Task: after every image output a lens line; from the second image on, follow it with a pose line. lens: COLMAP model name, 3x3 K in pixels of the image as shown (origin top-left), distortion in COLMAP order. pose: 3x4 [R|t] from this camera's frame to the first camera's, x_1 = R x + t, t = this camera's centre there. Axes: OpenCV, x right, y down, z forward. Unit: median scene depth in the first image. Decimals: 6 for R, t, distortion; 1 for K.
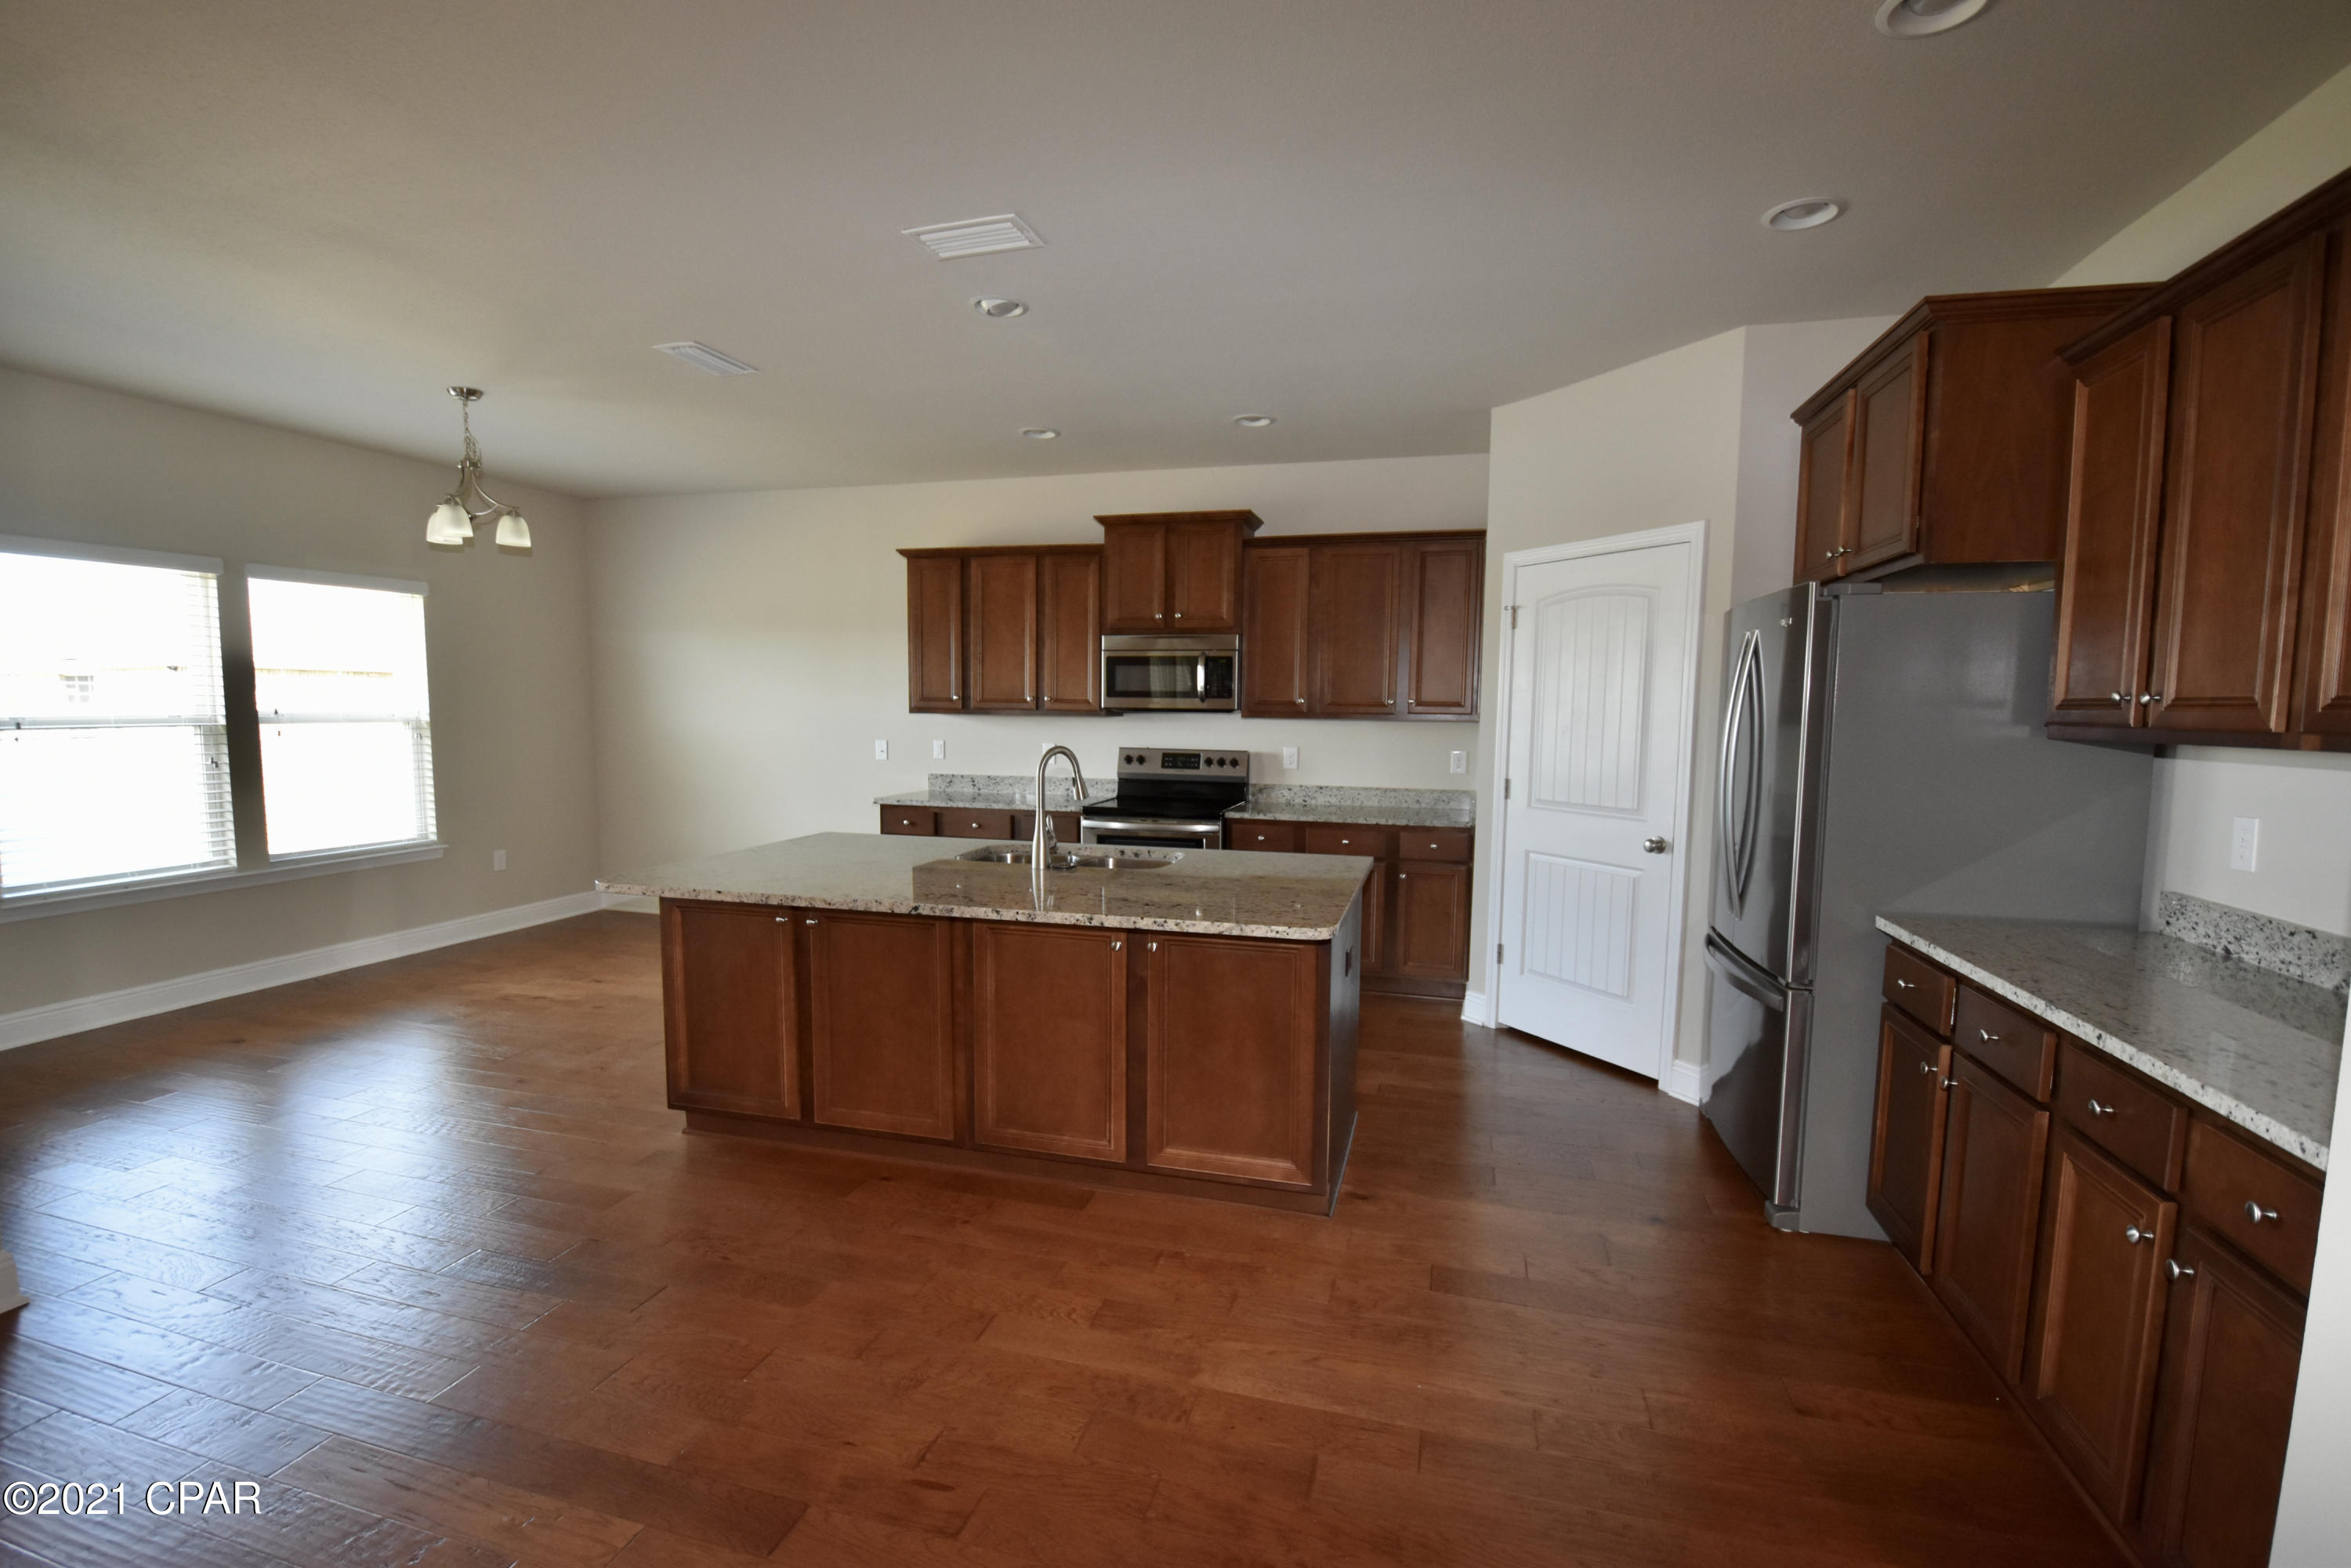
lens RADIAL K [[1044.8, 0, 1177.4], [0, 1044.8, 800.4], [0, 0, 1]] dist [-0.004015, -0.002966]
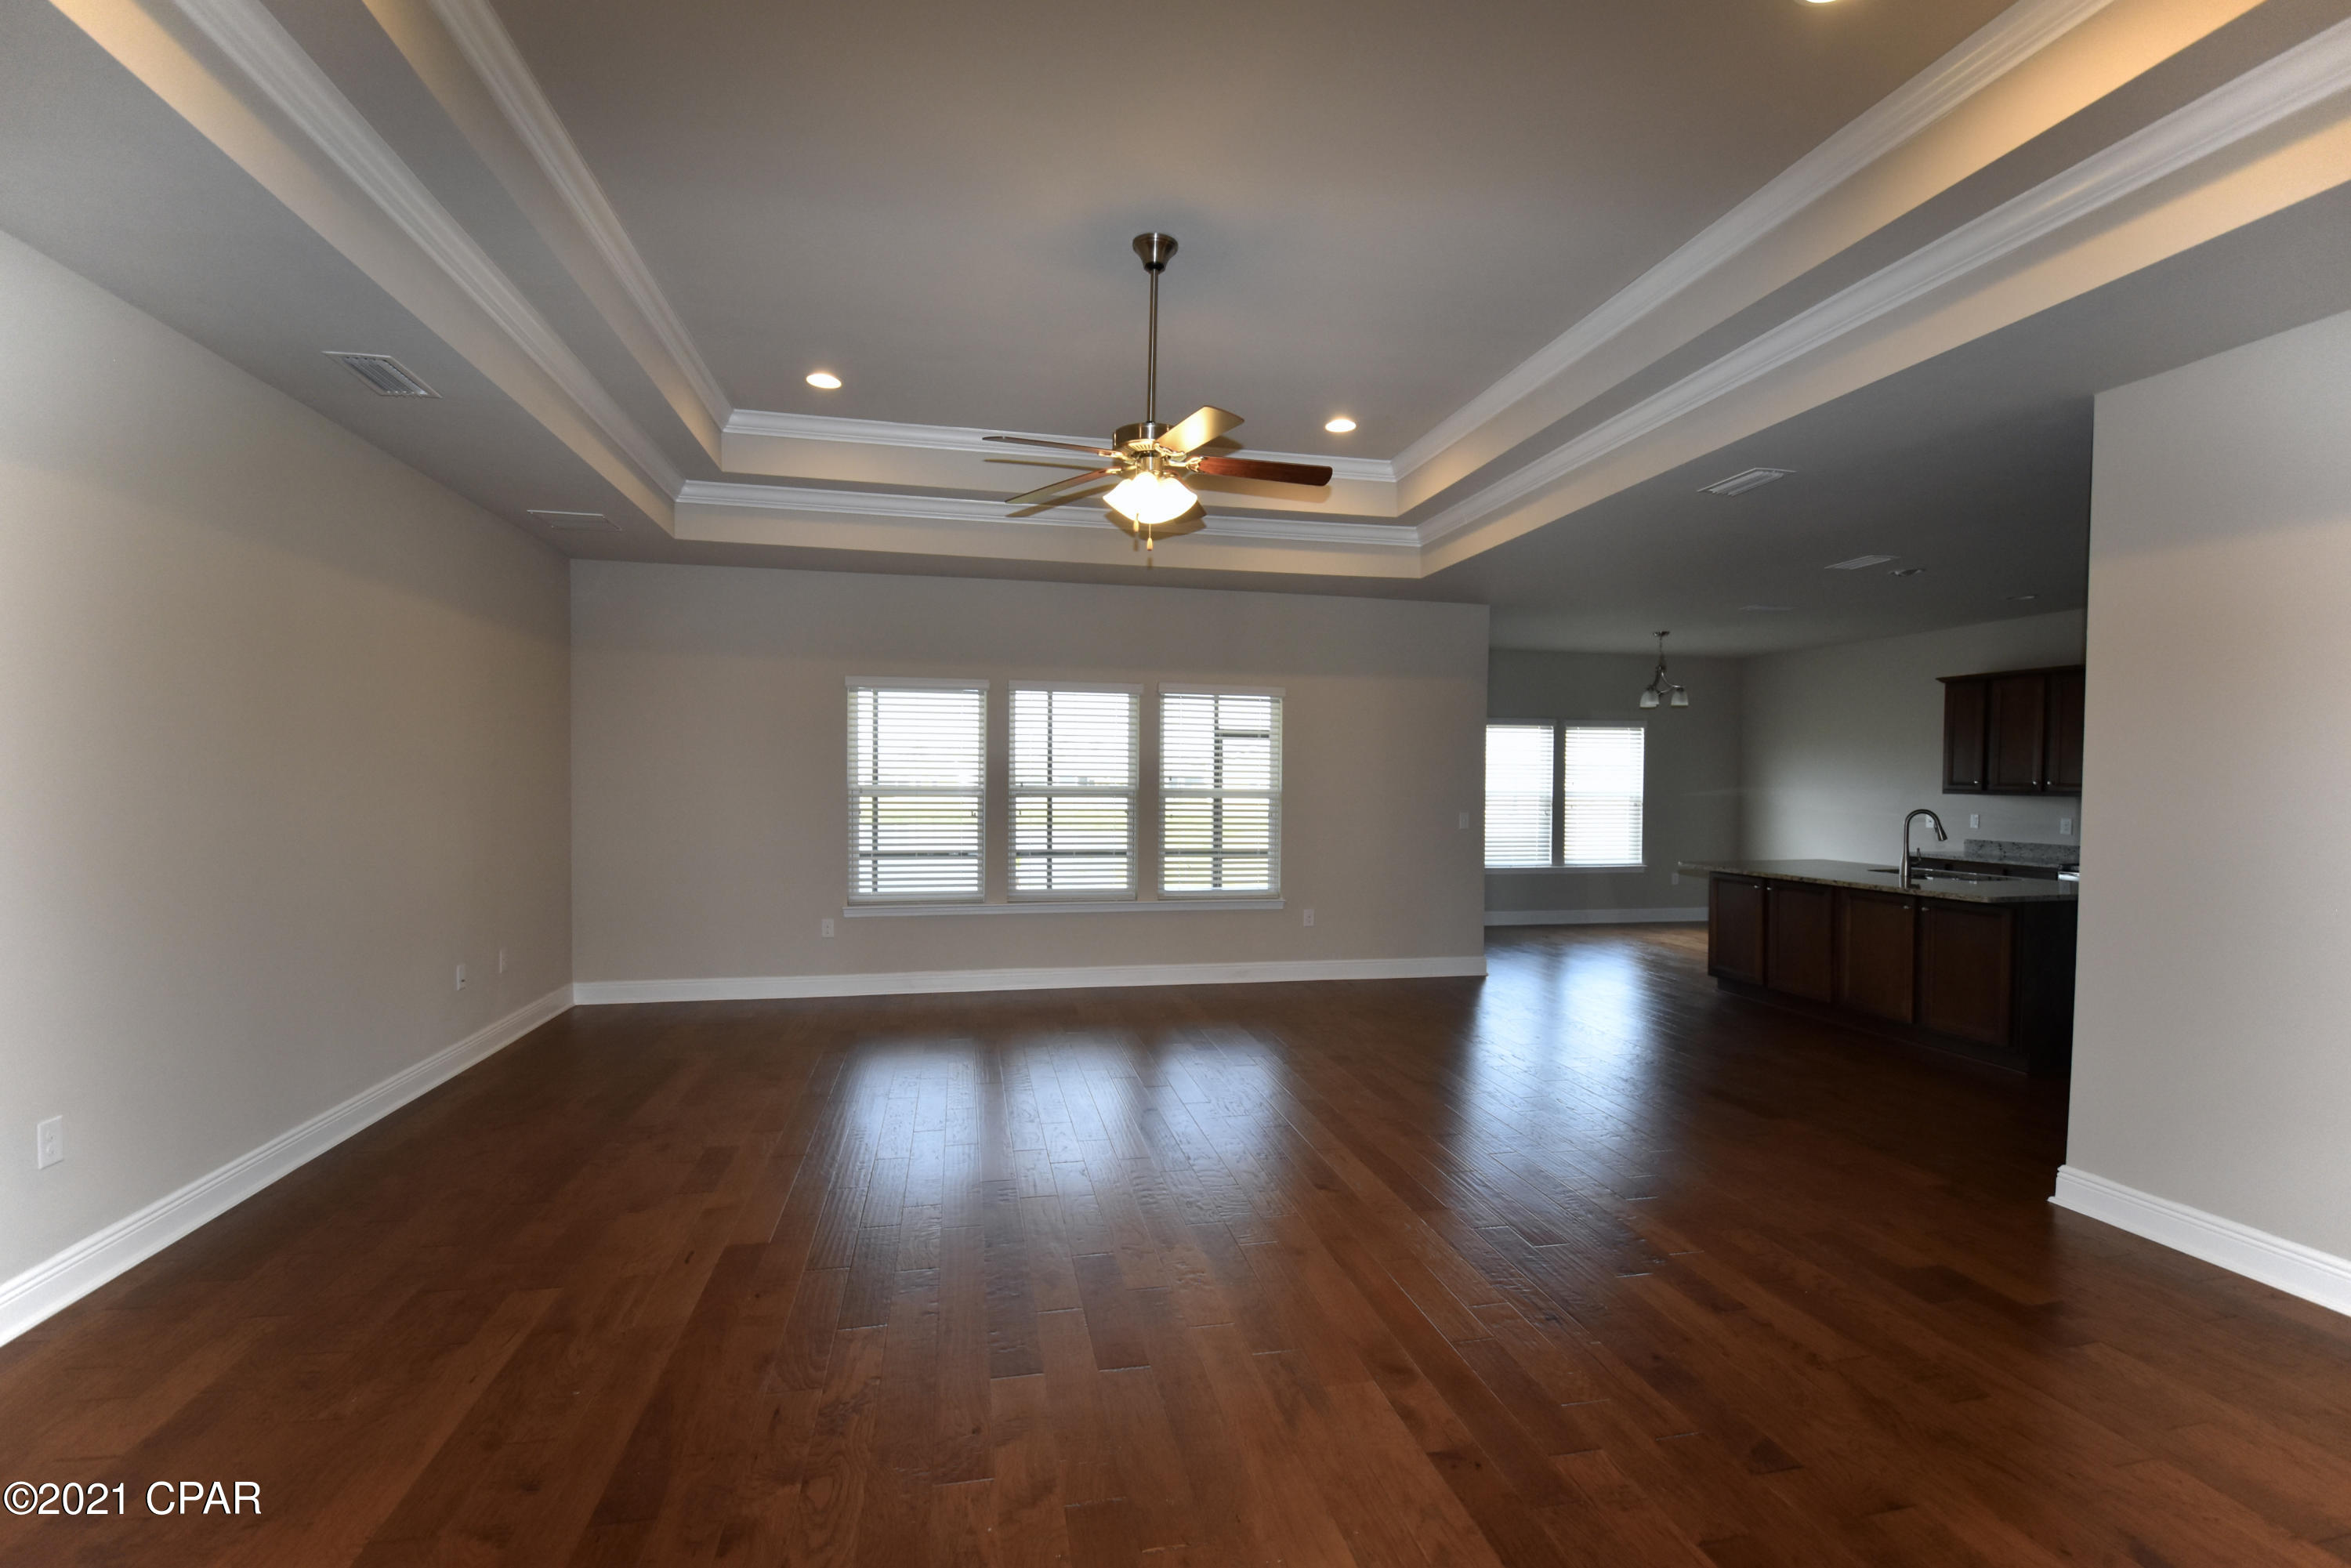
lens RADIAL K [[1044.8, 0, 1178.3], [0, 1044.8, 795.6], [0, 0, 1]] dist [-0.004015, -0.002966]
pose [[0.474498, -0.002577, -0.880253, 0.534536], [-0.073483, 0.996389, -0.042528, 0.057831], [0.877184, 0.084863, 0.472595, -0.609227]]
